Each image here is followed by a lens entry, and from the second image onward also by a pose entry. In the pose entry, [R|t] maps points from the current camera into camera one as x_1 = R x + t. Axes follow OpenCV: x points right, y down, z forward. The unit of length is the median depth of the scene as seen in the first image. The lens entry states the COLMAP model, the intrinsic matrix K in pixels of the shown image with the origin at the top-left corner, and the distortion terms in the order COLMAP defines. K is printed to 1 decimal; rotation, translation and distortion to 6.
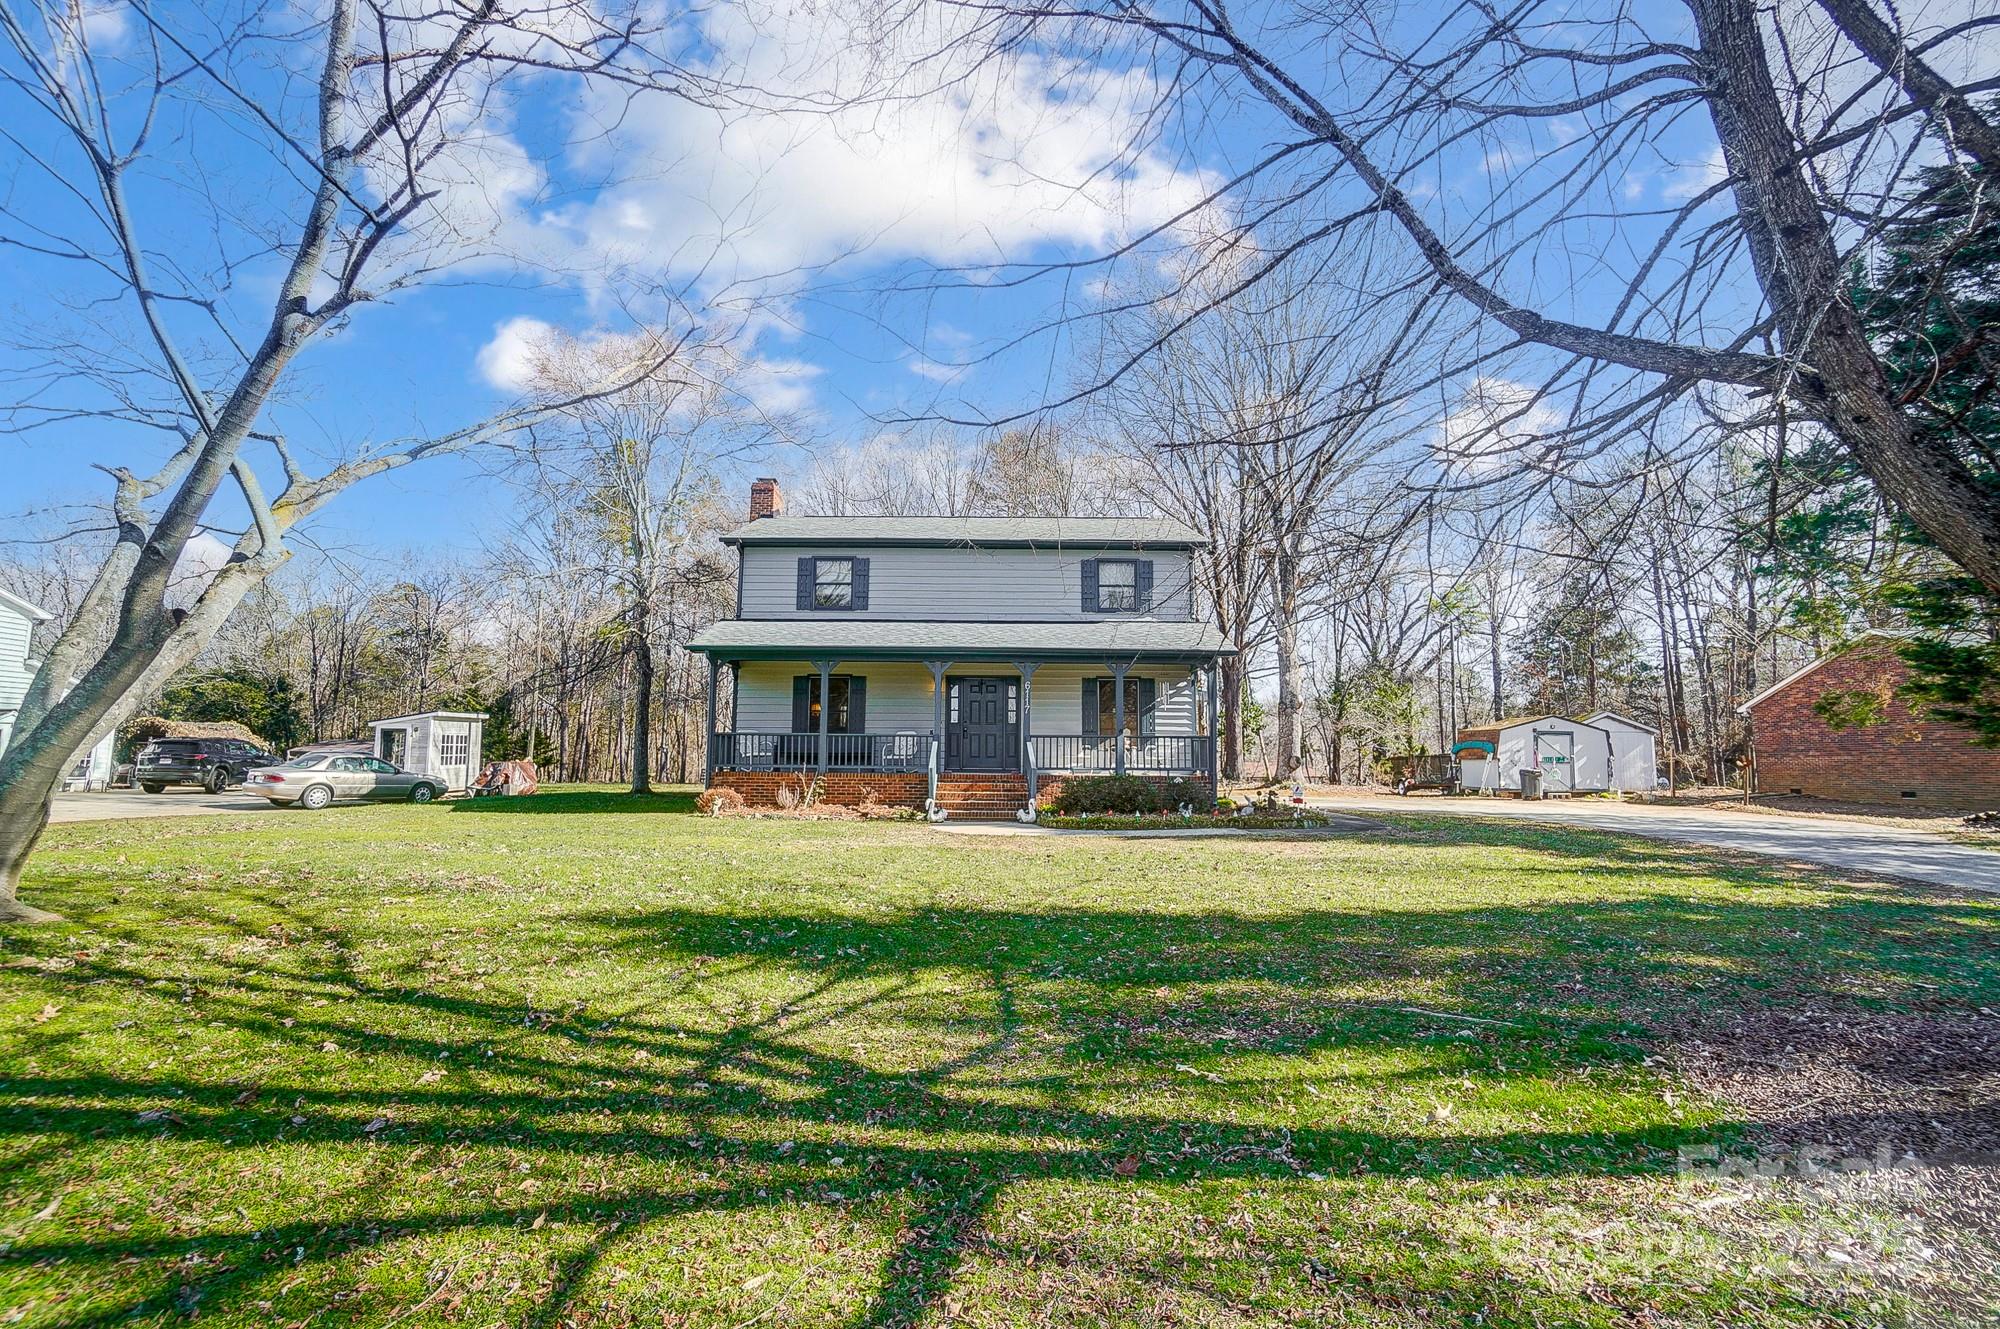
lens RADIAL K [[891.9, 0, 1000.0], [0, 891.9, 664.5], [0, 0, 1]] dist [-0.061511, 0.021927]
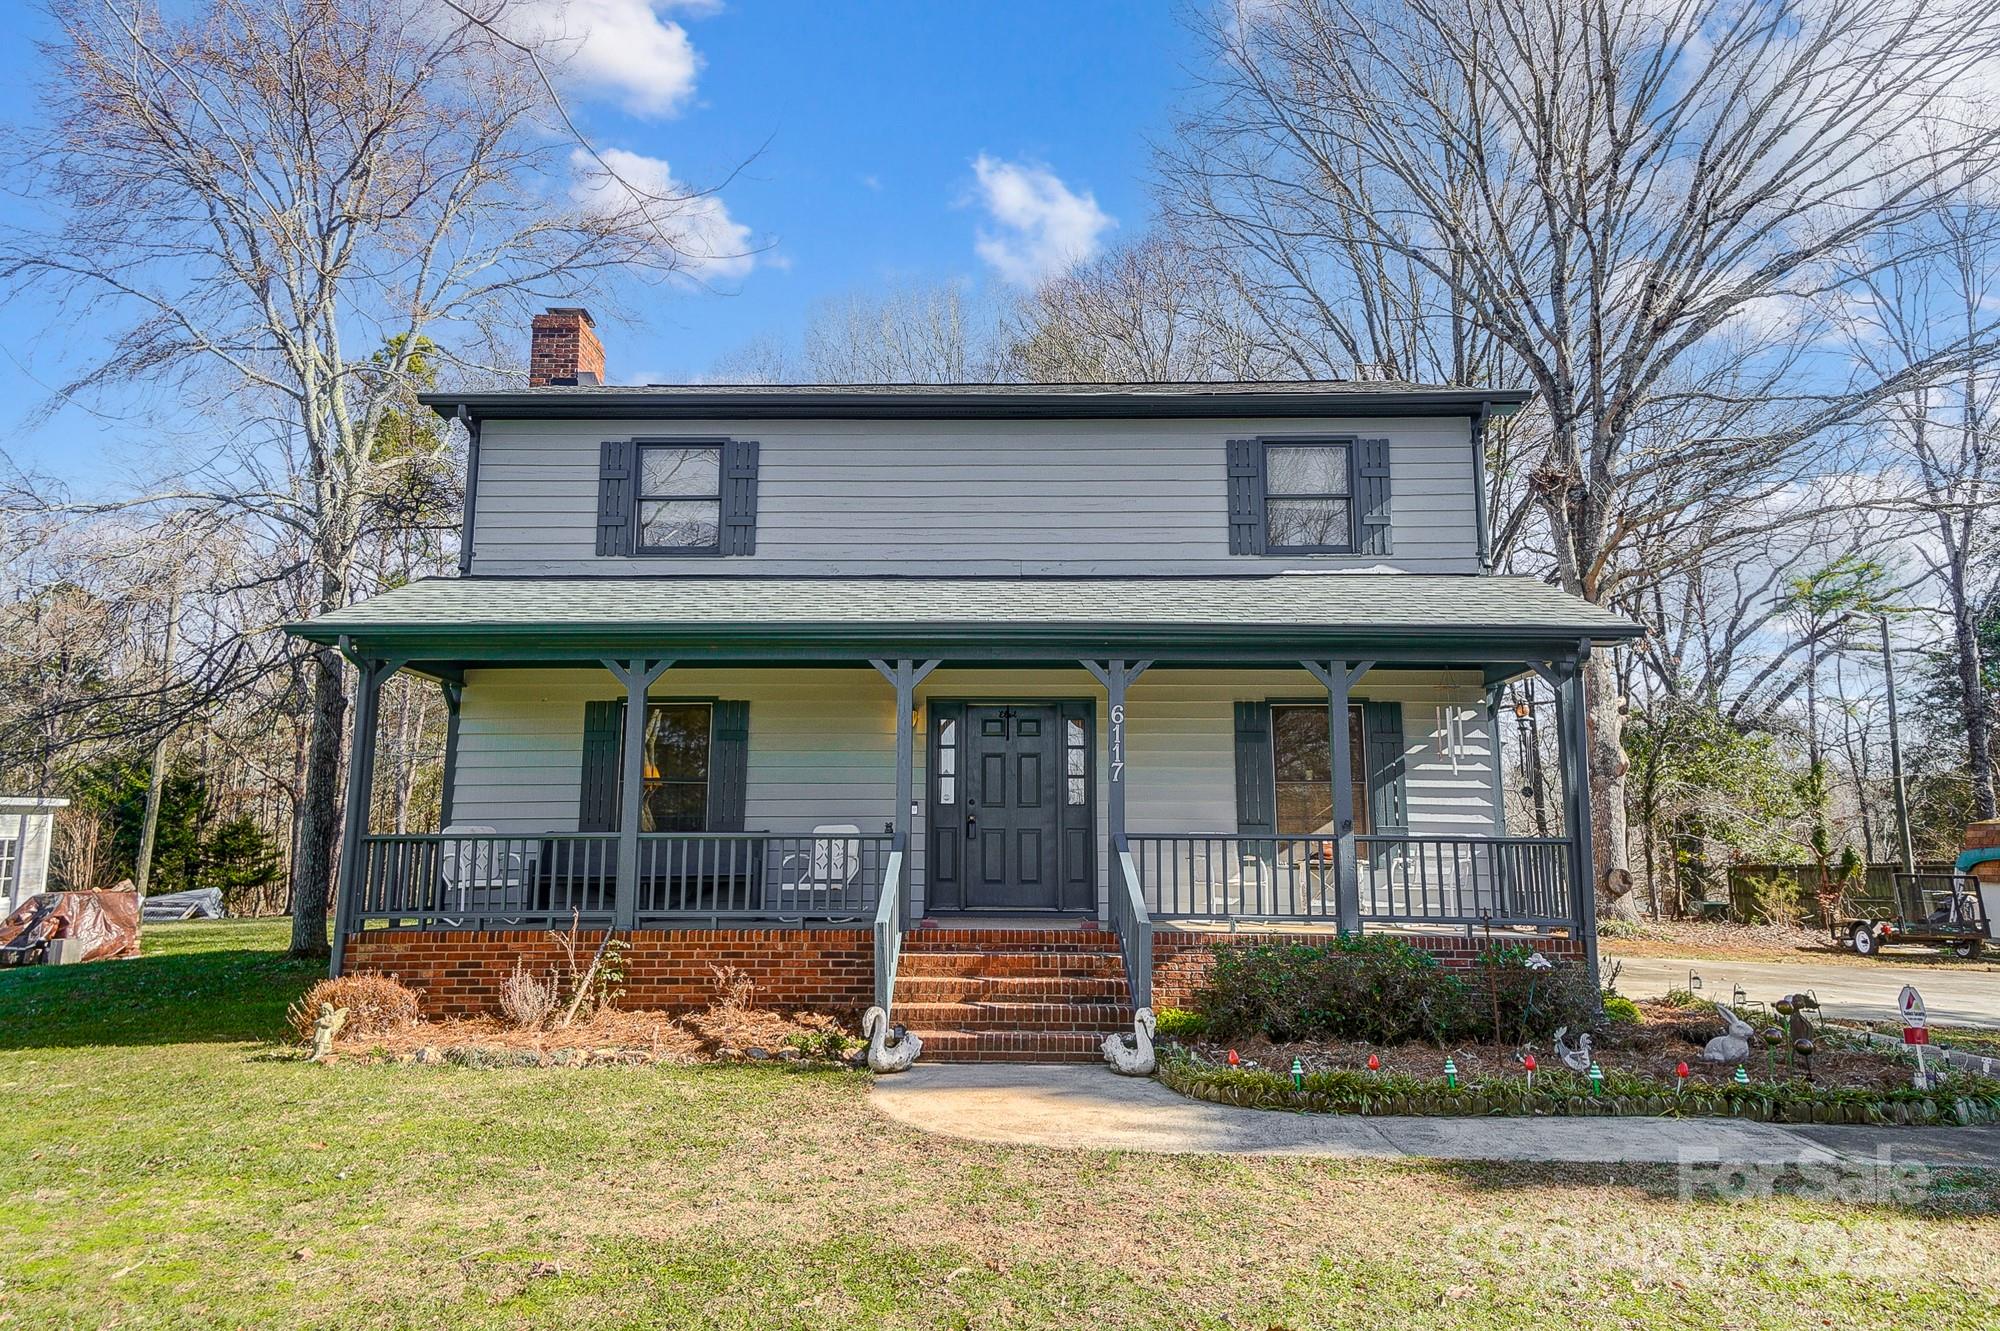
lens RADIAL K [[1271.4, 0, 1000.0], [0, 1271.4, 665.5], [0, 0, 1]] dist [0.086040, 0.000212]
pose [[0.999671, -0.006938, -0.024706, -0.008816], [0.005931, 0.999158, -0.040605, 0.022384], [0.024967, 0.040445, 0.998870, 0.369963]]
